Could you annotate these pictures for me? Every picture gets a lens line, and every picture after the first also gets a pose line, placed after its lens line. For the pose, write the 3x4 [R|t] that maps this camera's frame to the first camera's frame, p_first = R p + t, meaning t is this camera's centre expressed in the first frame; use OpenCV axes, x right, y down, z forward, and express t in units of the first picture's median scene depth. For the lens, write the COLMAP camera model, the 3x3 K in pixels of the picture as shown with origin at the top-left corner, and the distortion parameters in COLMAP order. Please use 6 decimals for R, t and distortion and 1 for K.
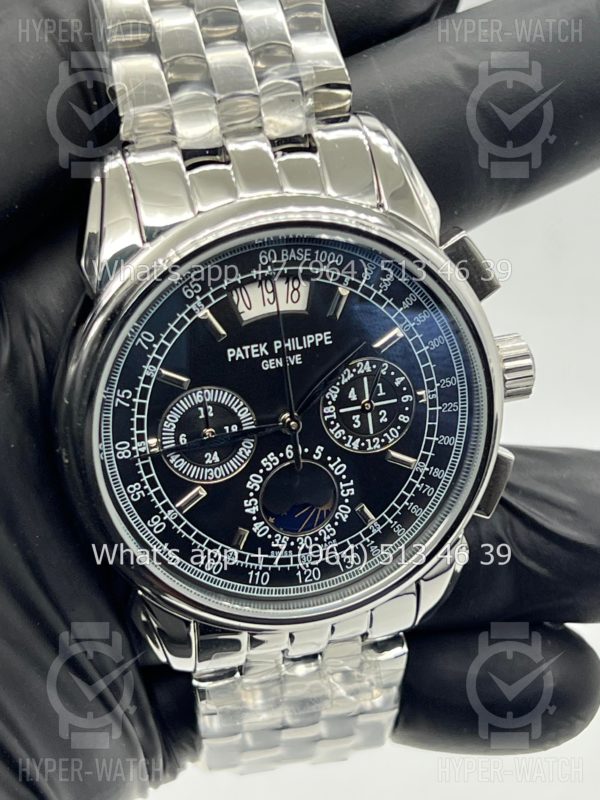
lens RADIAL K [[1907.7, 0, 297.8], [0, 1907.7, 398.3], [0, 0, 1]] dist [0.310032, 0.000000]
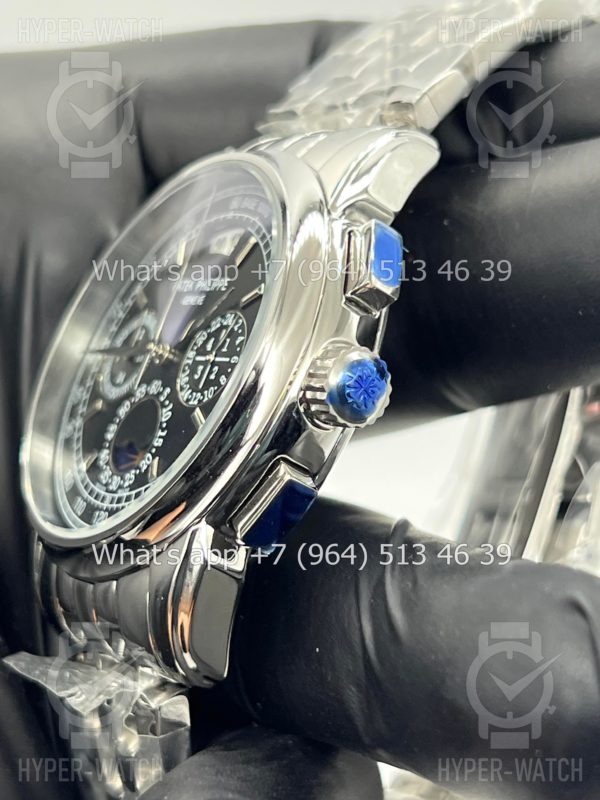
lens RADIAL K [[1907.7, 0, 300.1], [0, 1907.7, 399.1], [0, 0, 1]] dist [0.310032, 0.000000]
pose [[0.302672, 0.045978, -0.951985, 0.927691], [-0.639735, 0.750197, -0.167164, 0.145265], [0.706490, 0.659614, 0.256477, 0.813082]]
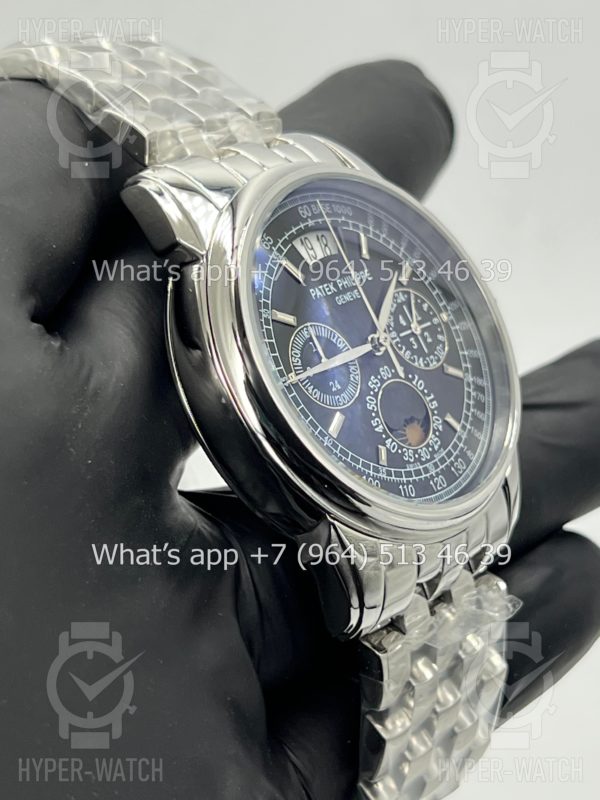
lens RADIAL K [[1907.7, 0, 298.9], [0, 1907.7, 397.1], [0, 0, 1]] dist [0.310032, 0.000000]
pose [[0.804989, -0.225912, 0.548595, -0.650268], [0.466576, 0.812213, -0.350168, 0.401814], [-0.366468, 0.537842, 0.759228, 0.191835]]
